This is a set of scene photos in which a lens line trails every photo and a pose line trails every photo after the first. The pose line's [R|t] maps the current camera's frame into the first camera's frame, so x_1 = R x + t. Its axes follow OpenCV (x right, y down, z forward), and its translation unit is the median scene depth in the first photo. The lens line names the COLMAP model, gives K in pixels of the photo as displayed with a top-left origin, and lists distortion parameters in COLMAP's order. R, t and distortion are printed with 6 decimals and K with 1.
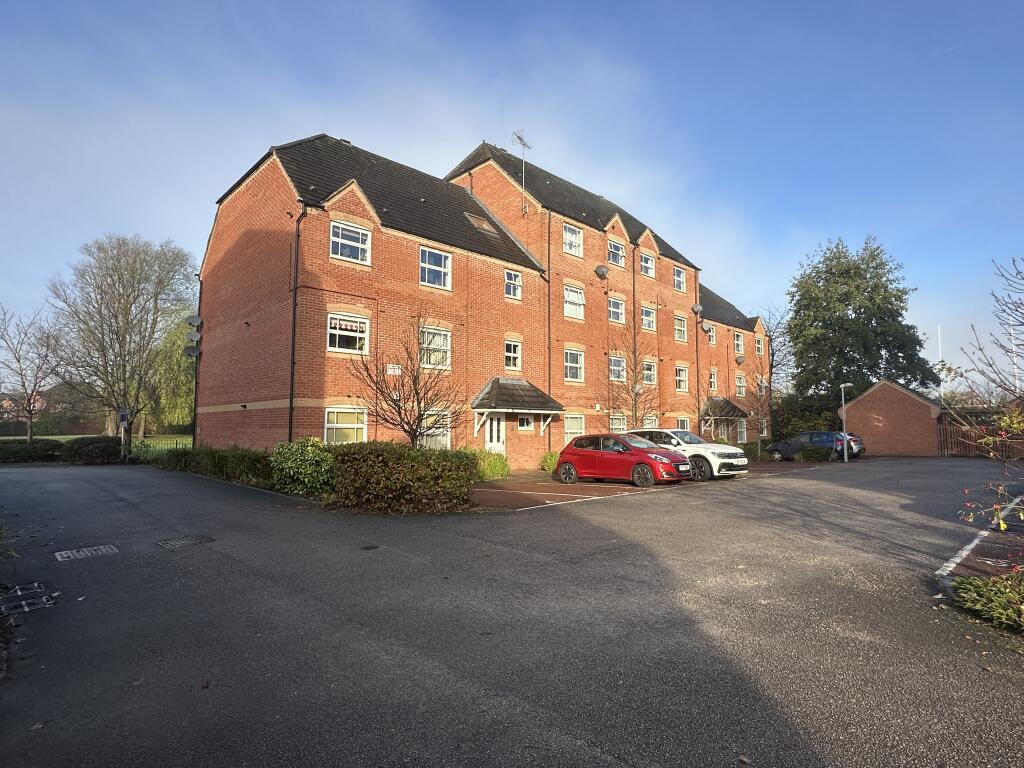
lens RADIAL K [[562.9, 0, 511.3], [0, 562.9, 384.2], [0, 0, 1]] dist [-0.000790, -0.000105]
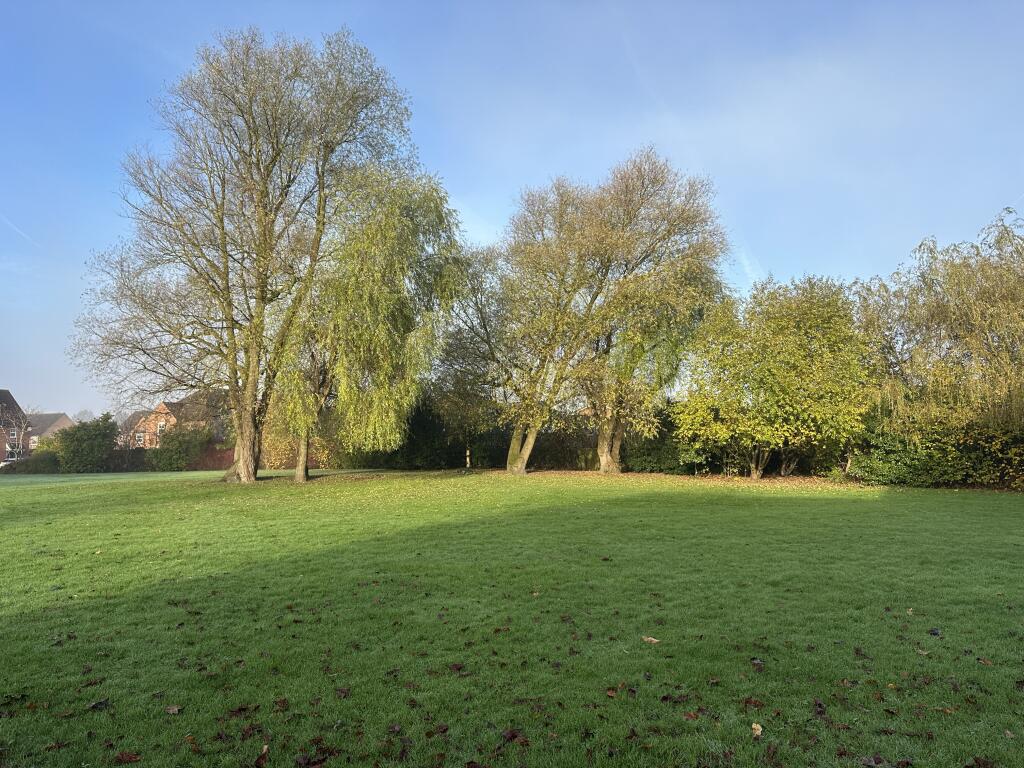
lens RADIAL K [[715.3, 0, 512.4], [0, 715.3, 384.1], [0, 0, 1]] dist [-0.001697, -0.000331]
pose [[0.956879, -0.038897, -0.287870, -0.316922], [0.033937, 0.999177, -0.022205, 0.035510], [0.288497, 0.011478, 0.957412, 0.483560]]
